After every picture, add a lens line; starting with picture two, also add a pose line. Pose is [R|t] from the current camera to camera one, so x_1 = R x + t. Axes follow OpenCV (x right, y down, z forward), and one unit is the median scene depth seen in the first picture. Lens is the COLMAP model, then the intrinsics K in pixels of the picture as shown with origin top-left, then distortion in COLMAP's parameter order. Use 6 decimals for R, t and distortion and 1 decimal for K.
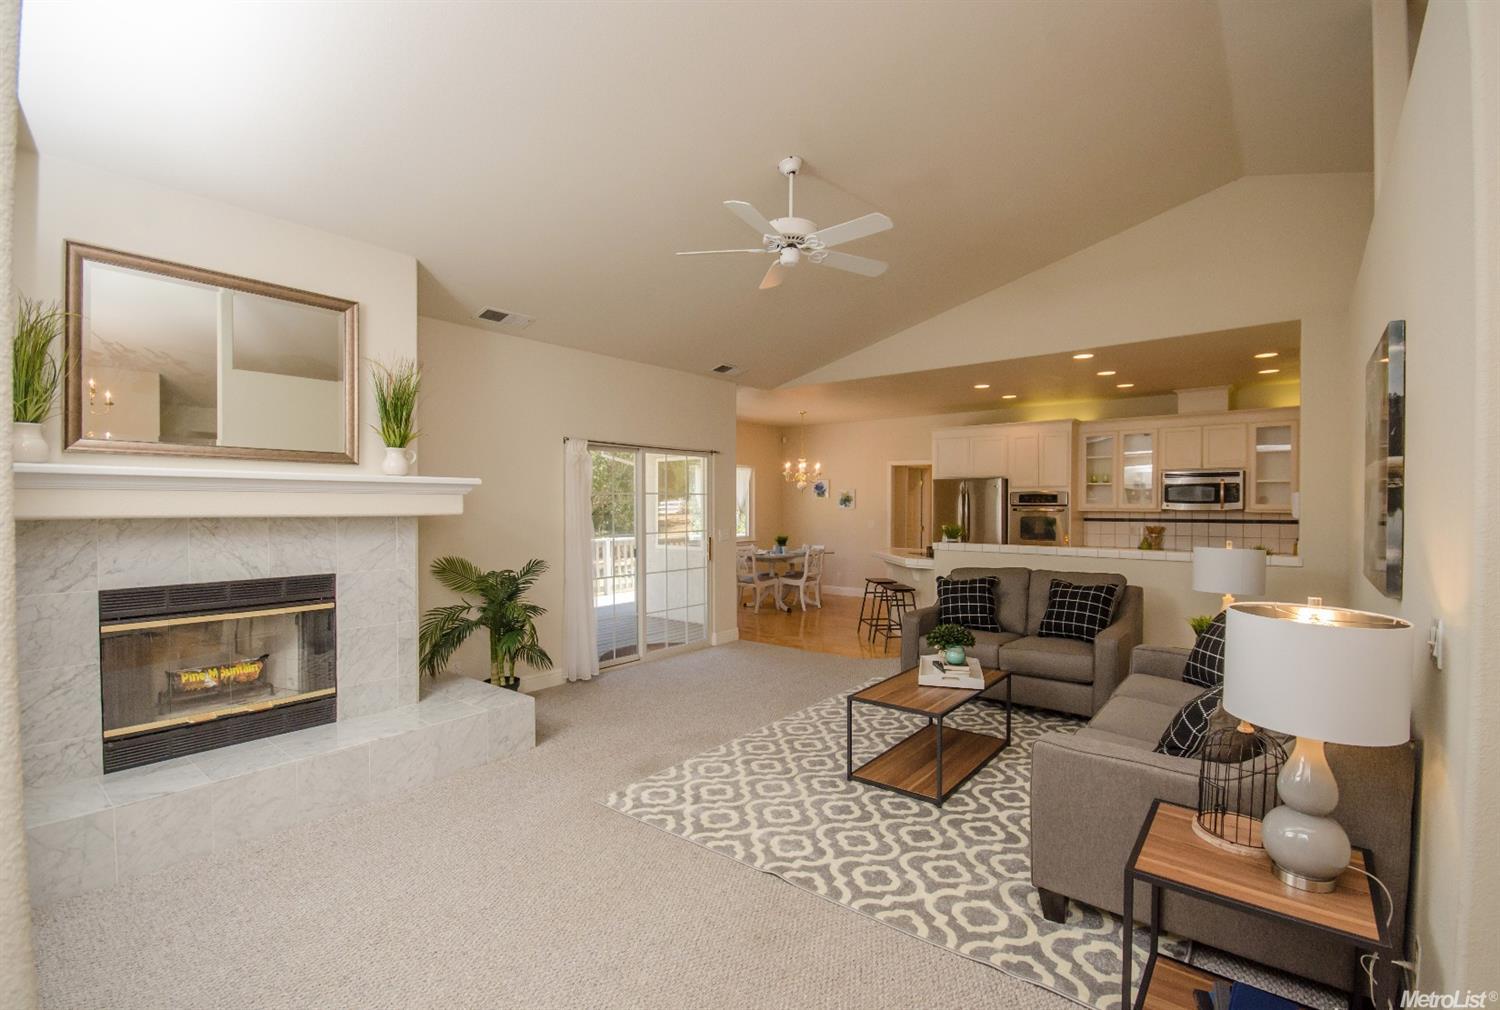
lens RADIAL K [[657.0, 0, 750.0], [0, 657.0, 505.0], [0, 0, 1]] dist [-0.002643, -0.000215]
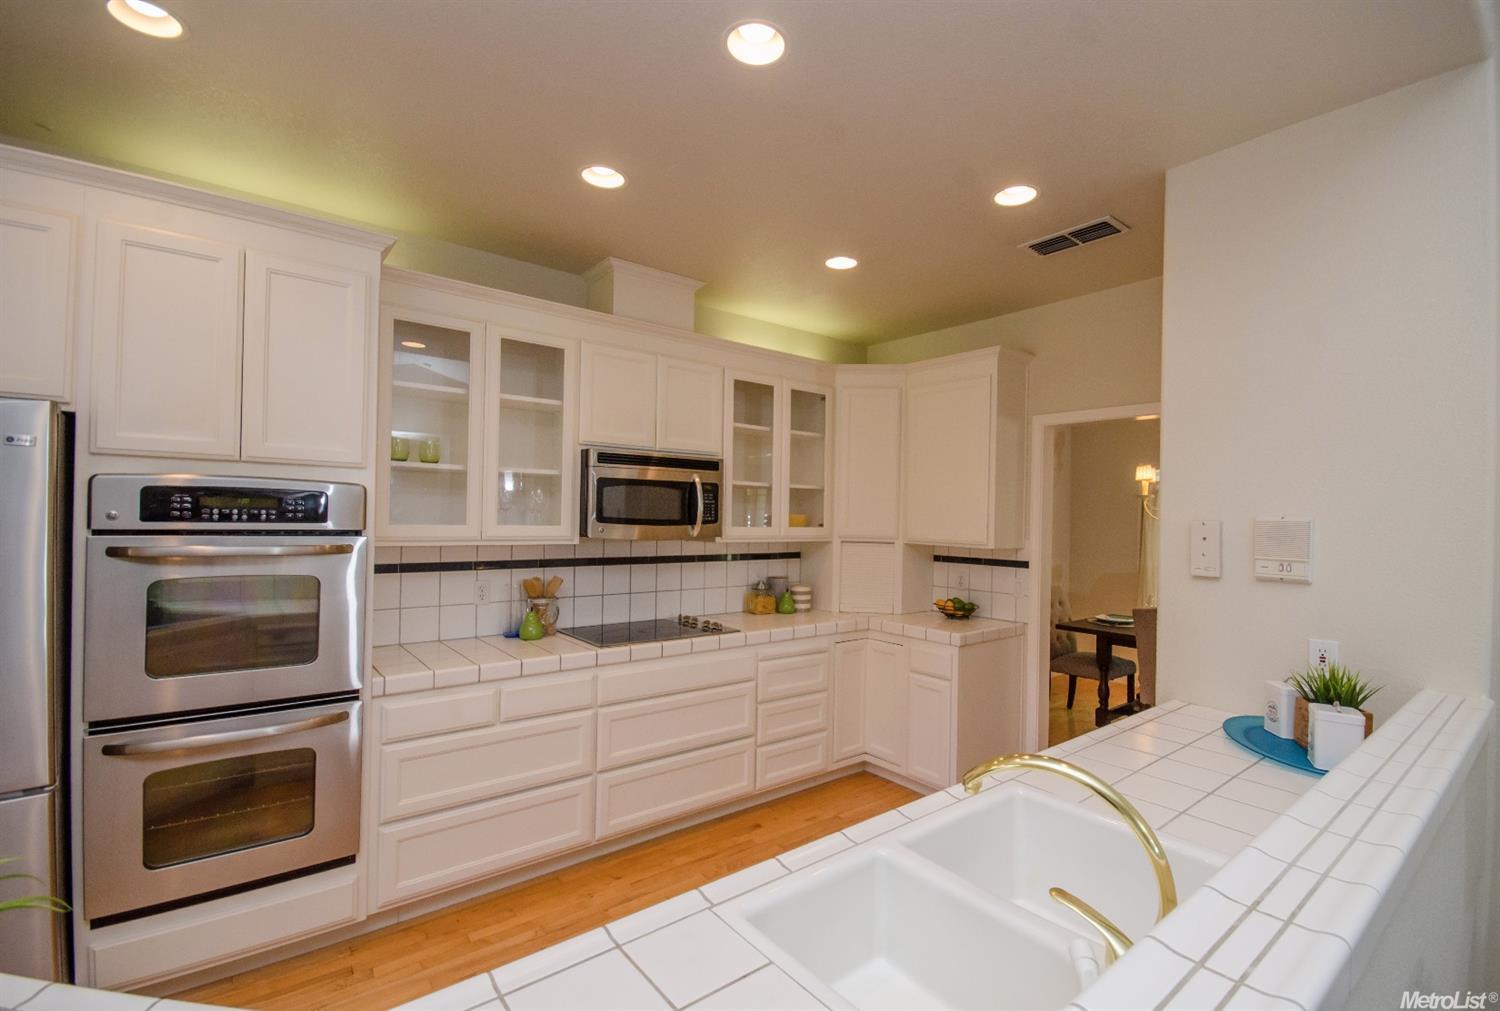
lens RADIAL K [[665.2, 0, 764.2], [0, 665.2, 507.0], [0, 0, 1]] dist [-0.008304, -0.000163]
pose [[0.216080, 0.016827, 0.976231, 0.426495], [-0.014223, 0.999800, -0.014085, -0.015808], [-0.976272, -0.010841, 0.216276, 1.367018]]
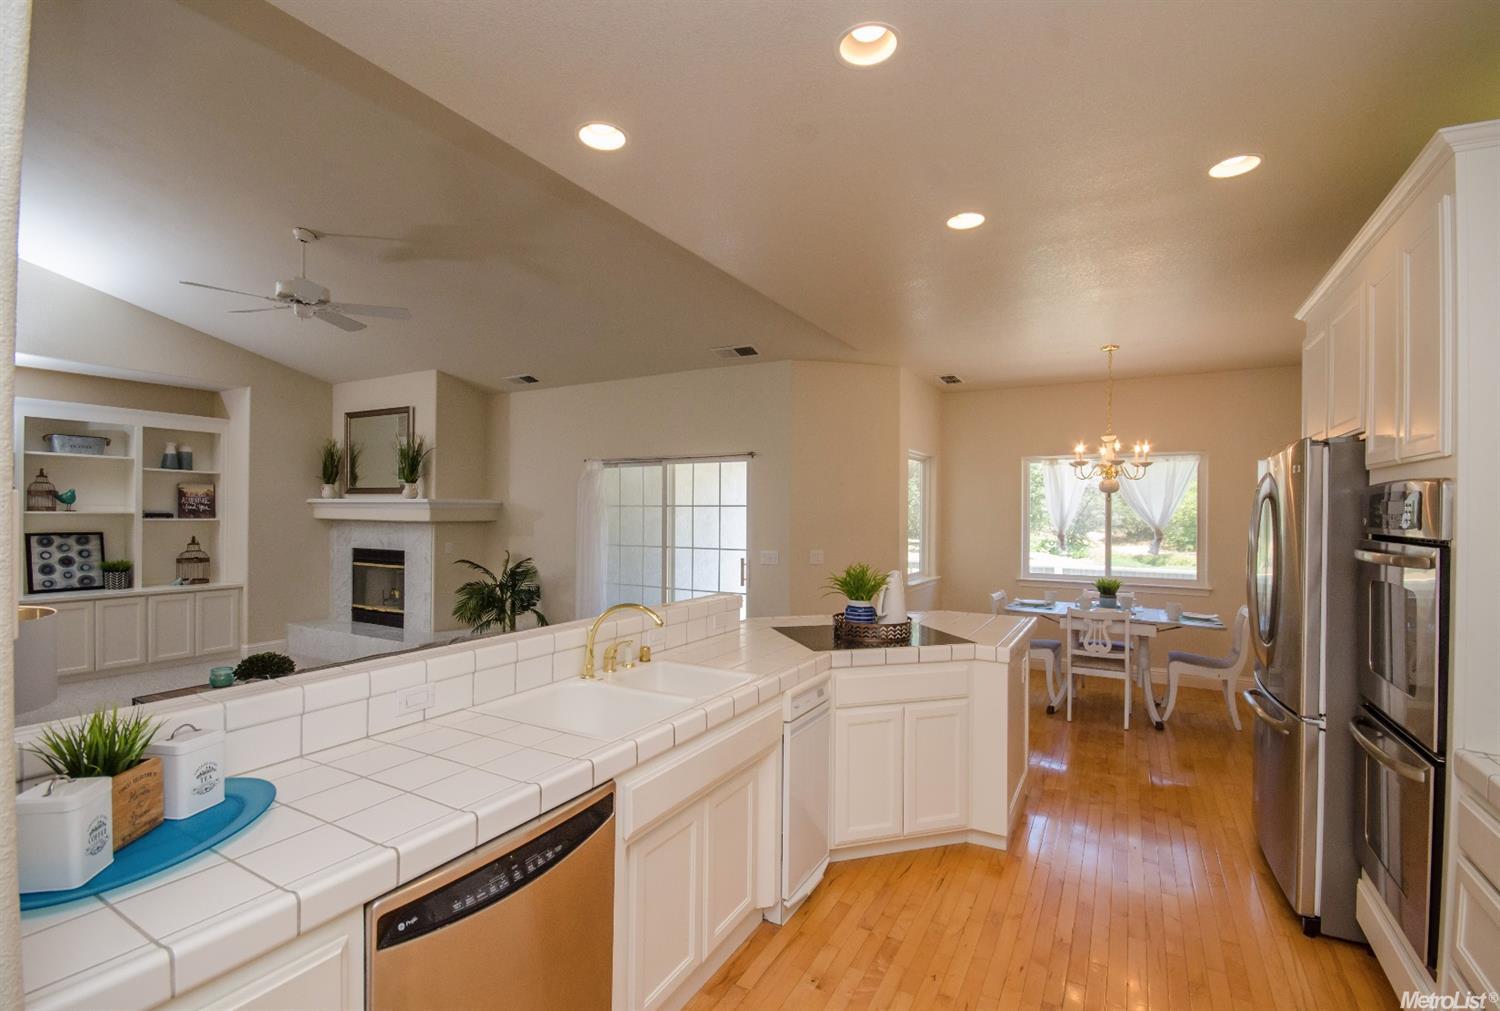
lens RADIAL K [[679.8, 0, 750.5], [0, 679.8, 512.4], [0, 0, 1]] dist [0.020454, -0.017070]
pose [[0.163498, 0.001839, -0.986542, 1.187216], [-0.009277, 0.999957, 0.000326, -0.013779], [0.986500, 0.009099, 0.163508, 1.330216]]
